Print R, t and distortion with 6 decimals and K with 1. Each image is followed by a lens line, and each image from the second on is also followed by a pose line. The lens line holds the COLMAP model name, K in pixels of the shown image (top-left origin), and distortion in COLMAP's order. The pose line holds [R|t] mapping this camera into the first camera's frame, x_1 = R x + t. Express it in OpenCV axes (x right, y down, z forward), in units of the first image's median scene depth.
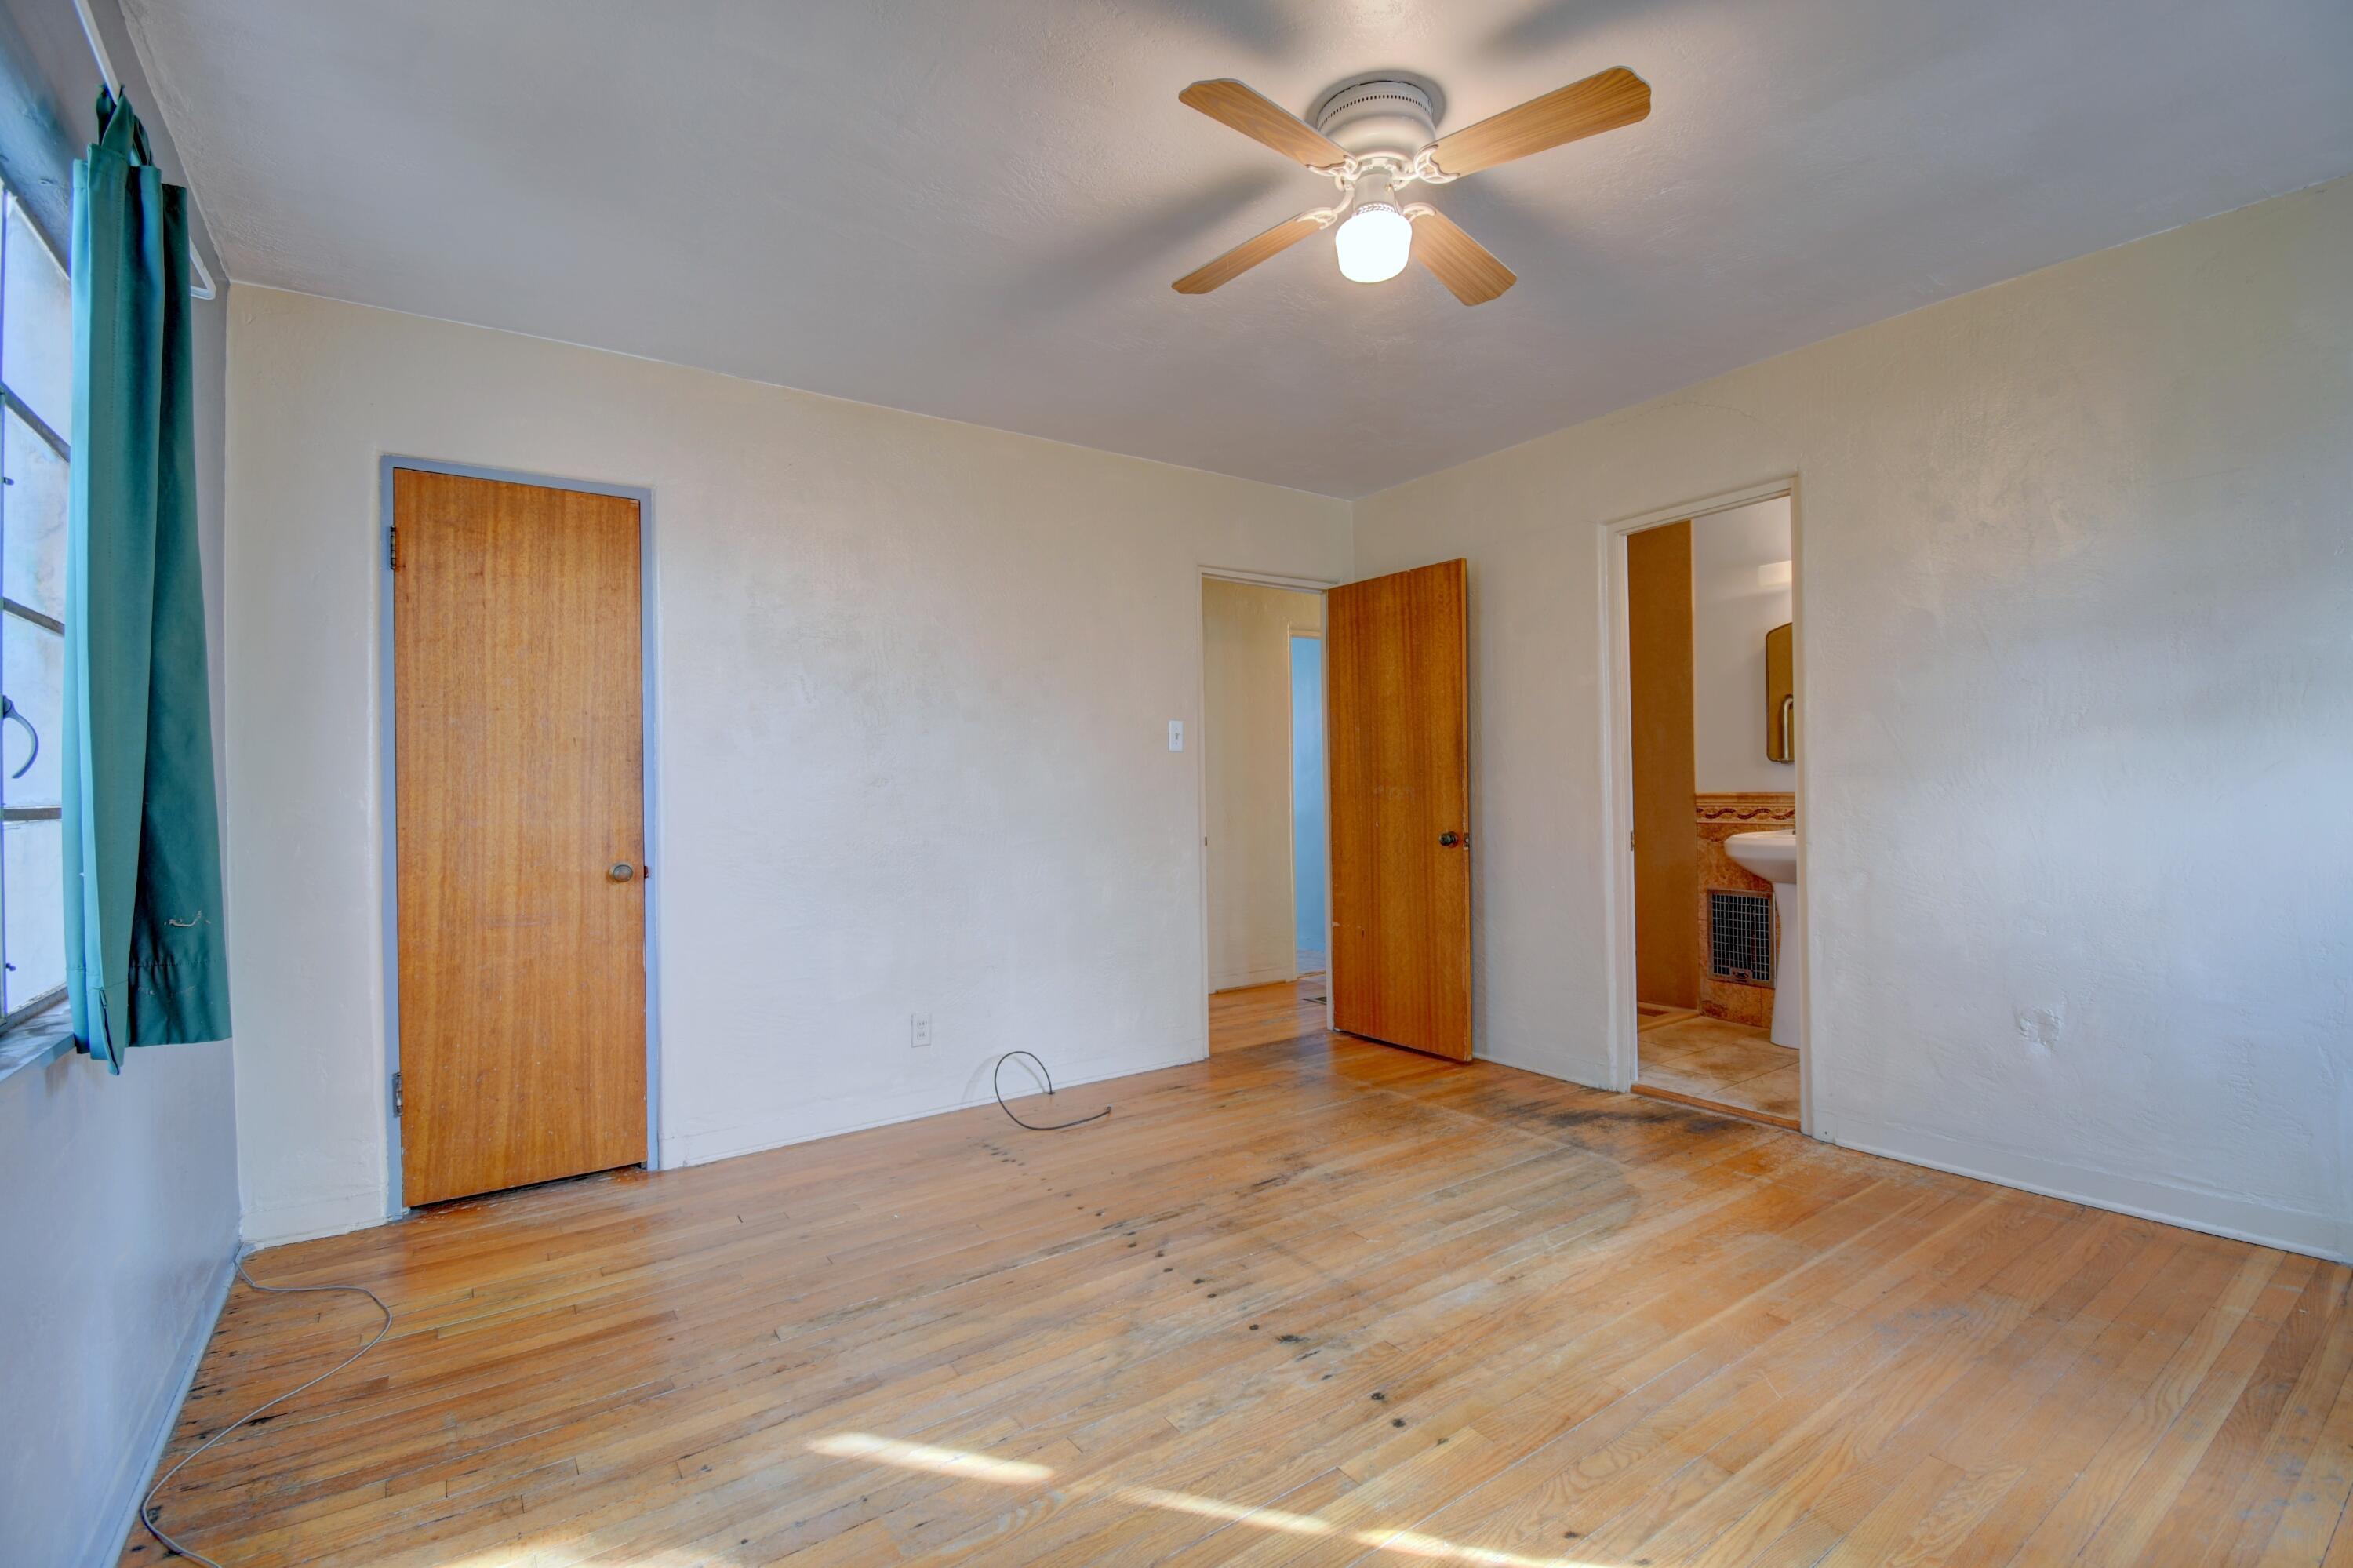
lens RADIAL K [[1032.0, 0, 1182.6], [0, 1032.0, 784.4], [0, 0, 1]] dist [0.003154, -0.000985]
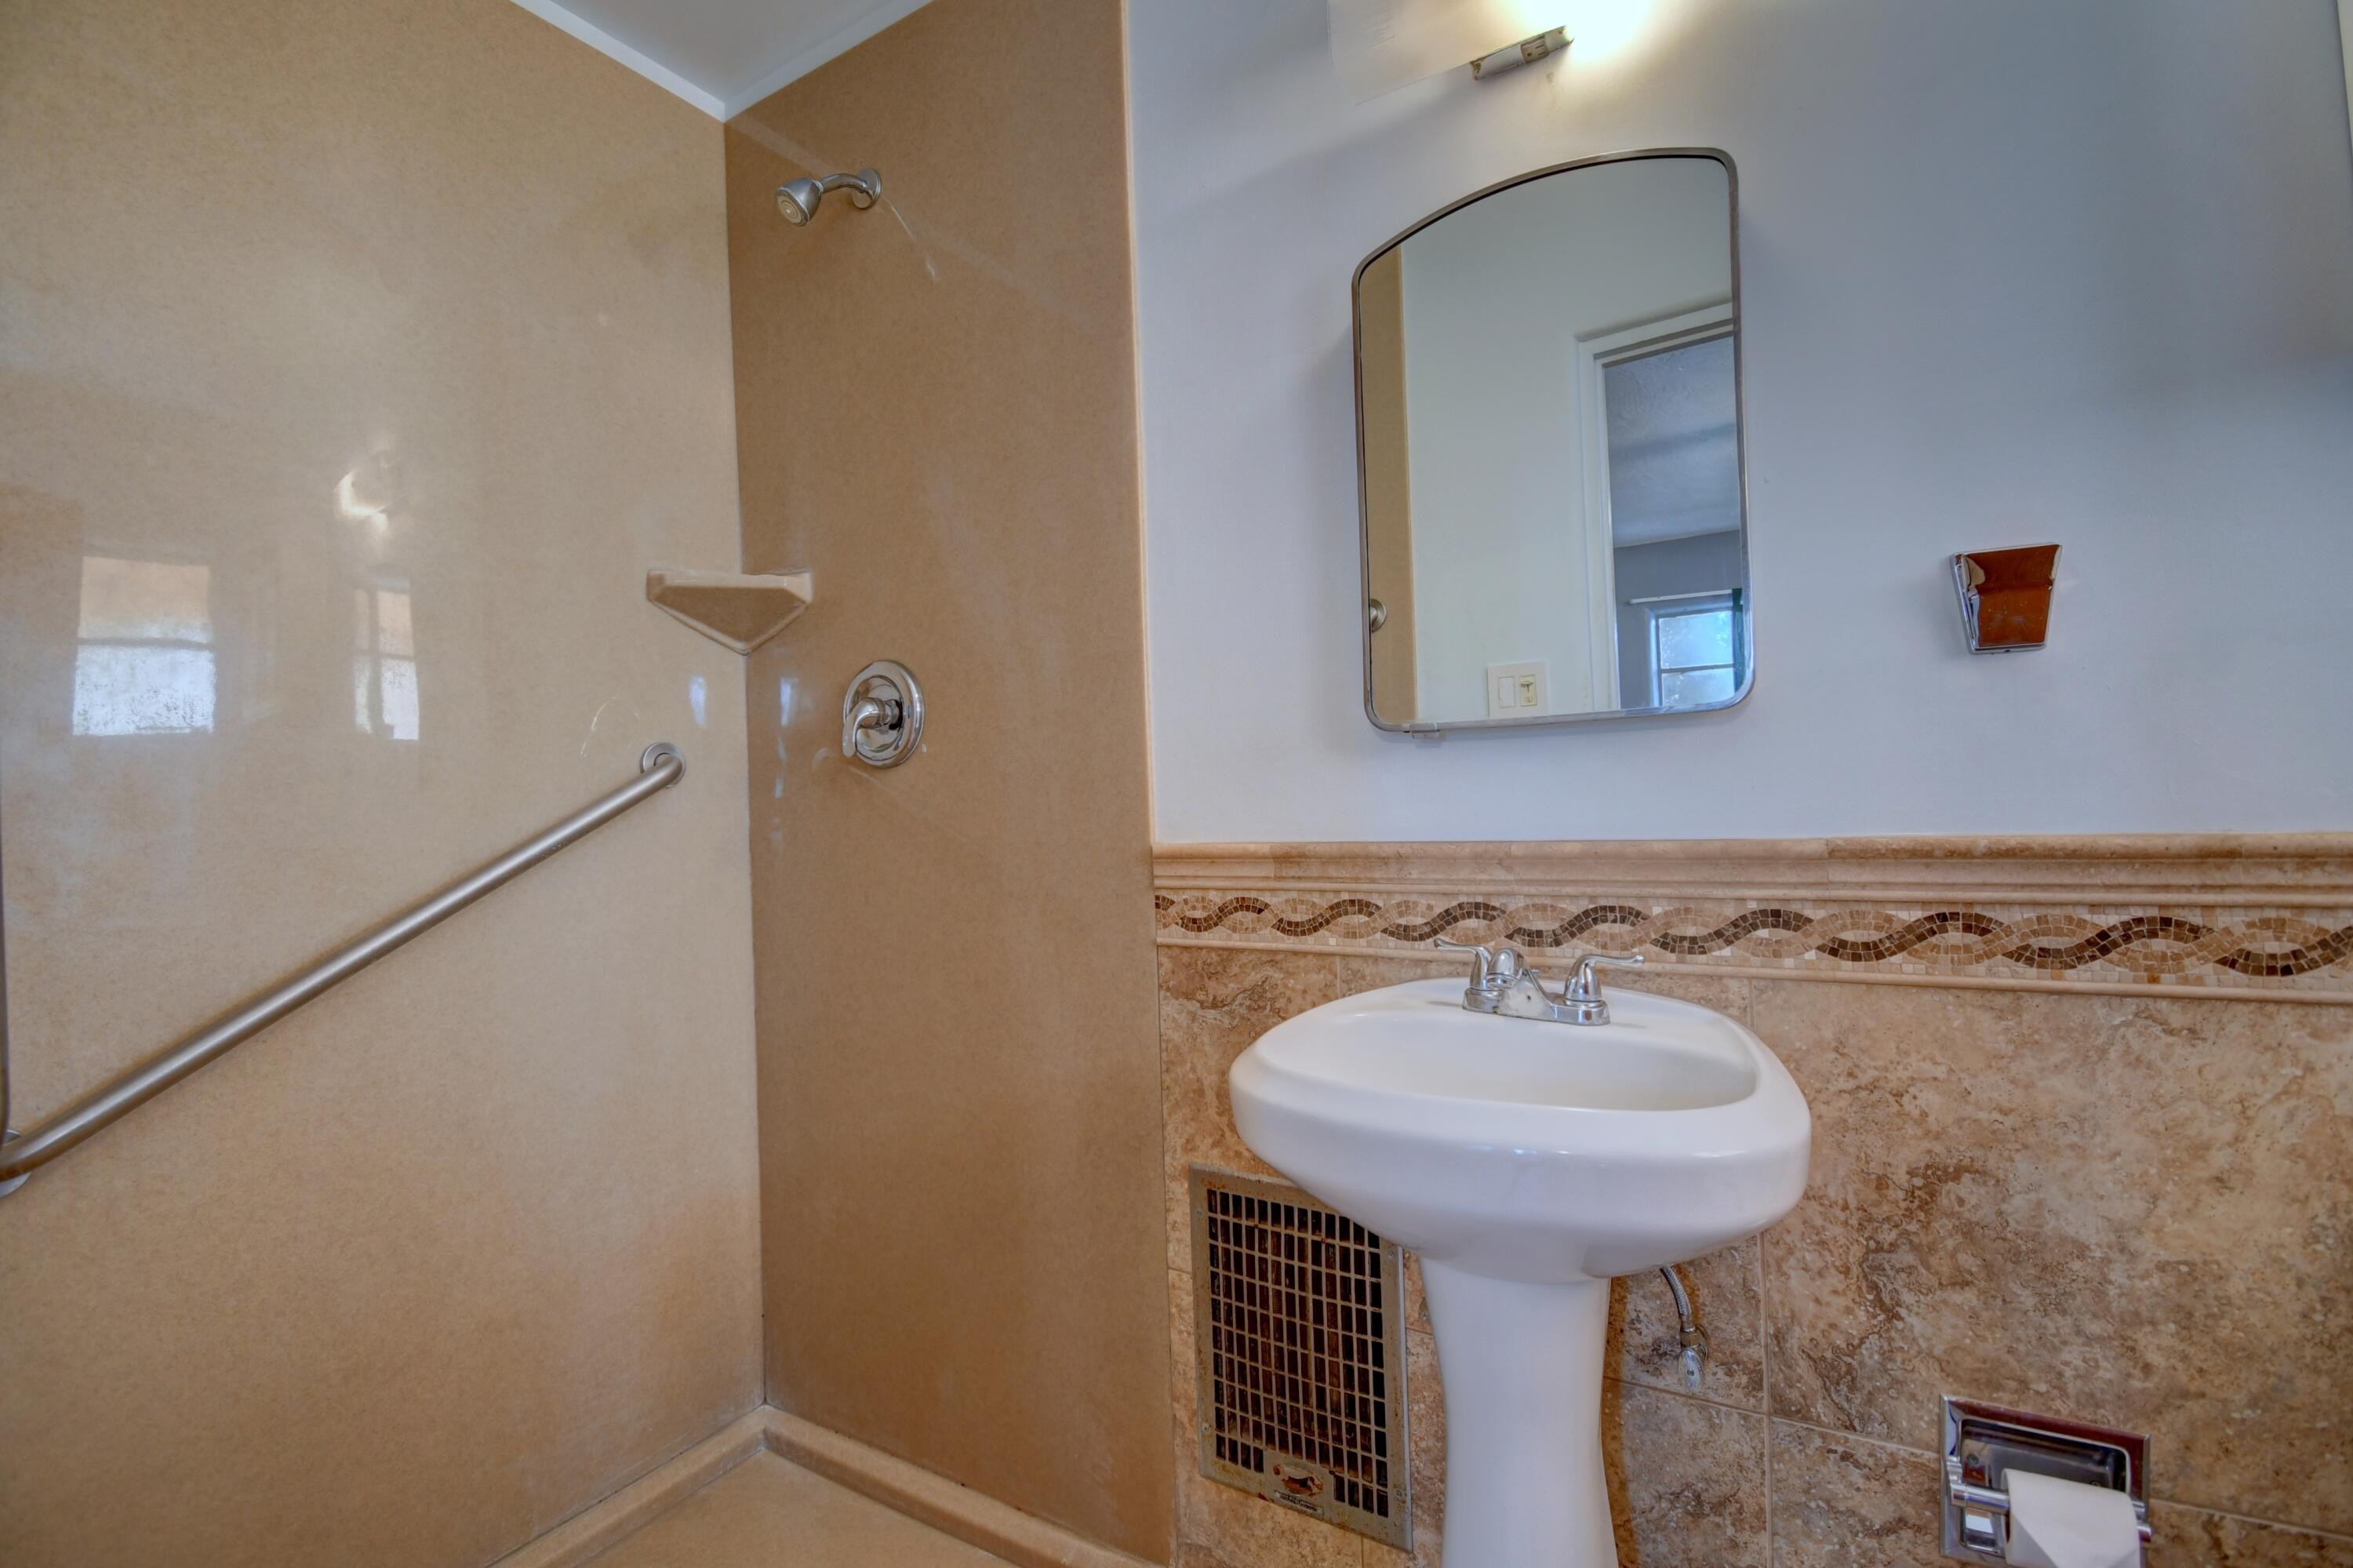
lens RADIAL K [[1032.0, 0, 1176.6], [0, 1032.0, 796.0], [0, 0, 1]] dist [0.003154, -0.000985]
pose [[0.924657, -0.015896, 0.380469, 0.392683], [0.021731, 0.999703, -0.011046, -0.002772], [-0.380181, 0.018482, 0.924728, 0.725019]]
